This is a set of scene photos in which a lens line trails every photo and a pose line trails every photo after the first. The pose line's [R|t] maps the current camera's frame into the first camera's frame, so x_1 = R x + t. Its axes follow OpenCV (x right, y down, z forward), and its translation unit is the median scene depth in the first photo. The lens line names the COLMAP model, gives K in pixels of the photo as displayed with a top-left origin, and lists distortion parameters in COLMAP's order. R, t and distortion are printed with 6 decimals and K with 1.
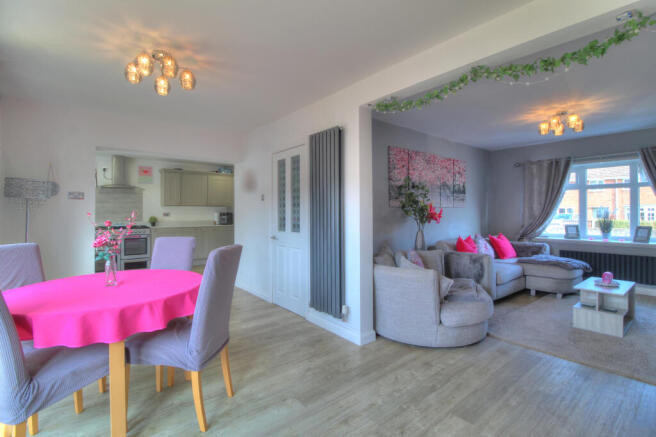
lens RADIAL K [[304.4, 0, 328.9], [0, 304.4, 210.6], [0, 0, 1]] dist [-0.018140, -0.000736]
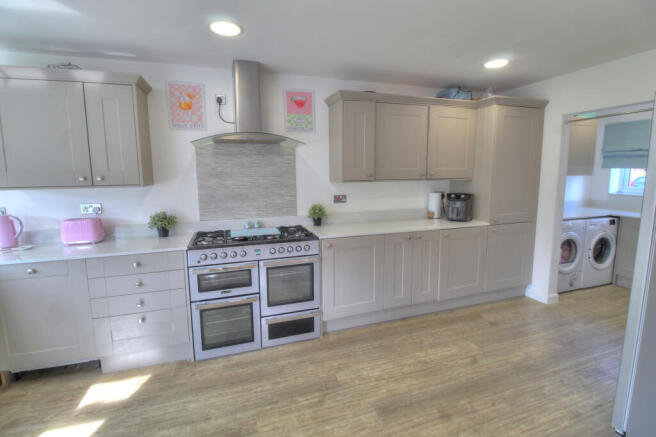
lens RADIAL K [[301.5, 0, 329.4], [0, 301.5, 213.9], [0, 0, 1]] dist [-0.000862, -0.000108]
pose [[0.935565, 0.043776, -0.350430, -0.508618], [0.005538, 0.990347, 0.138501, -0.037730], [0.353110, -0.131517, 0.926292, 0.735623]]
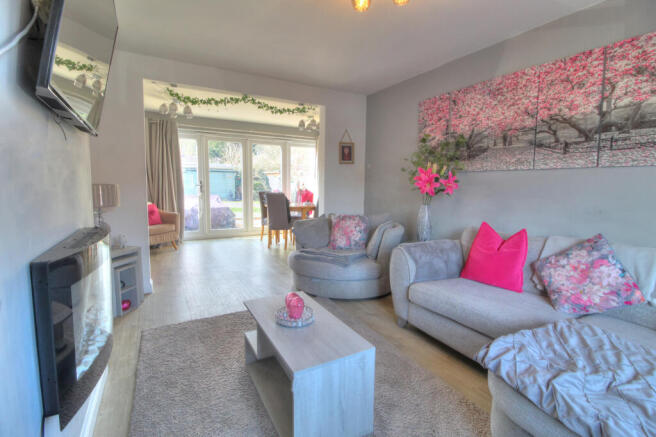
lens RADIAL K [[302.9, 0, 328.0], [0, 302.9, 218.5], [0, 0, 1]] dist [-0.002547, -0.000538]
pose [[-0.165451, 0.115545, -0.979426, 0.881403], [-0.003411, 0.993040, 0.117727, 0.010697], [0.986212, 0.022819, -0.163906, 0.708370]]
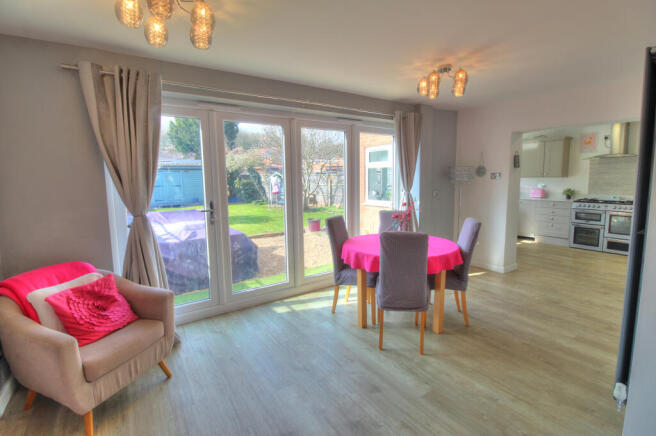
lens RADIAL K [[307.3, 0, 329.5], [0, 307.3, 210.7], [0, 0, 1]] dist [0.003178, -0.016225]
pose [[-0.086971, 0.114756, -0.989579, 0.324600], [0.018943, 0.993354, 0.113529, -0.041366], [0.996031, -0.008872, -0.088567, 0.275169]]
